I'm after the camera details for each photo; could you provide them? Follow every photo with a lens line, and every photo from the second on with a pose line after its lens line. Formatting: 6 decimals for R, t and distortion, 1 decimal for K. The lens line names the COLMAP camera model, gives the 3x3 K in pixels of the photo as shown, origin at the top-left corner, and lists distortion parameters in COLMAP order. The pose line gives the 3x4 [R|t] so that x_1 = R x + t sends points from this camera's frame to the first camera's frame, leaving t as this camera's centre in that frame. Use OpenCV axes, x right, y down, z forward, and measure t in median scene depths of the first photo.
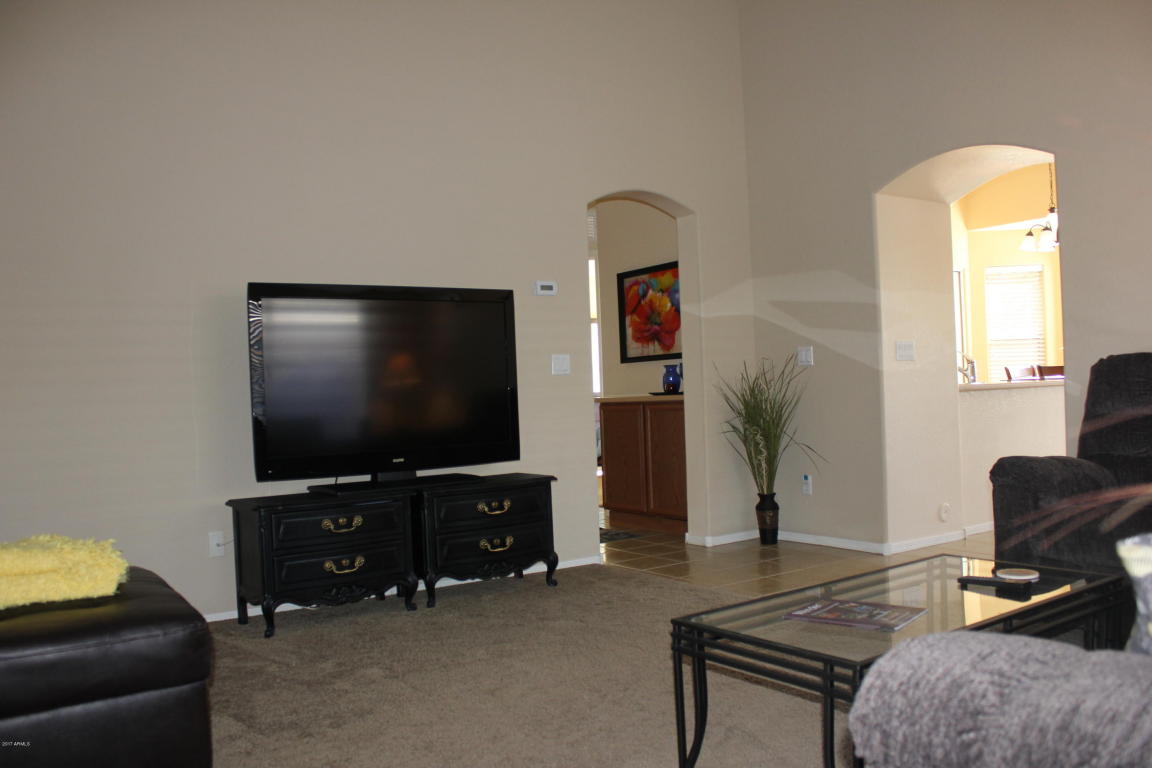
lens RADIAL K [[960.7, 0, 576.0], [0, 960.7, 384.0], [0, 0, 1]] dist [-0.113666, 0.058988]
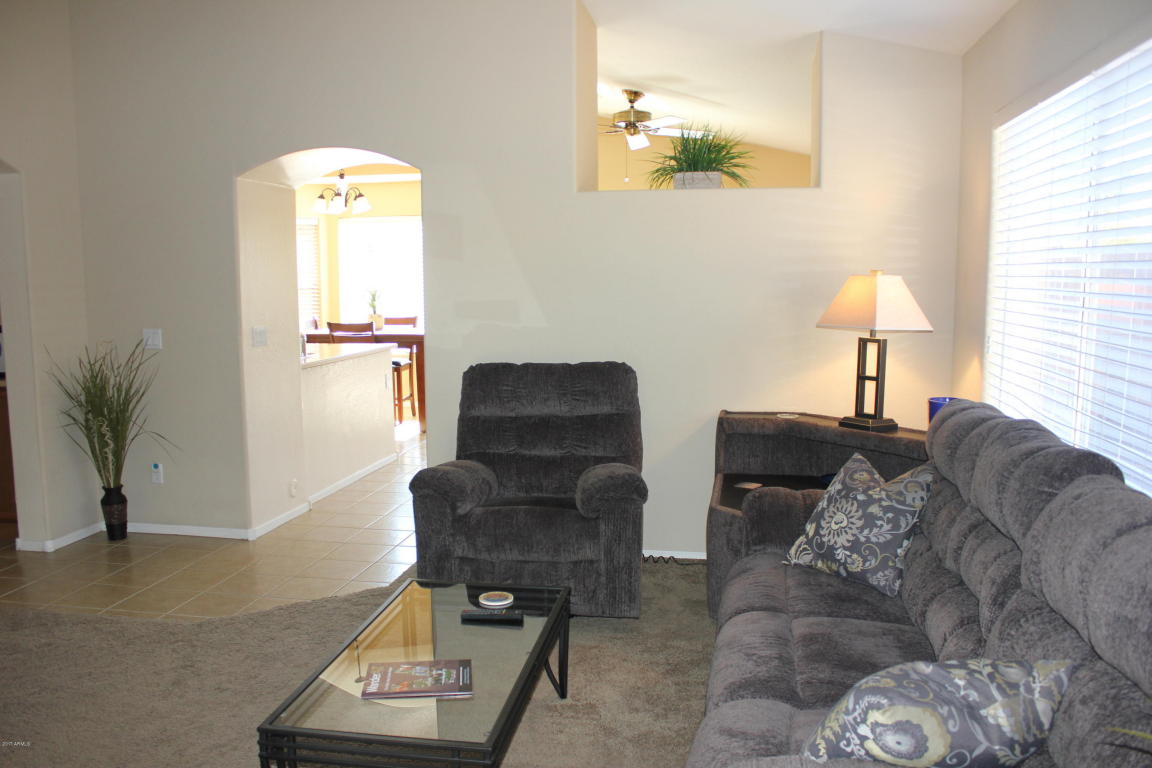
lens RADIAL K [[960.7, 0, 571.1], [0, 960.7, 387.0], [0, 0, 1]] dist [-0.113666, 0.058988]
pose [[0.703853, -0.051184, 0.708499, -0.130204], [-0.019871, 0.995592, 0.091665, -0.075560], [-0.710067, -0.078597, 0.699733, 0.050043]]
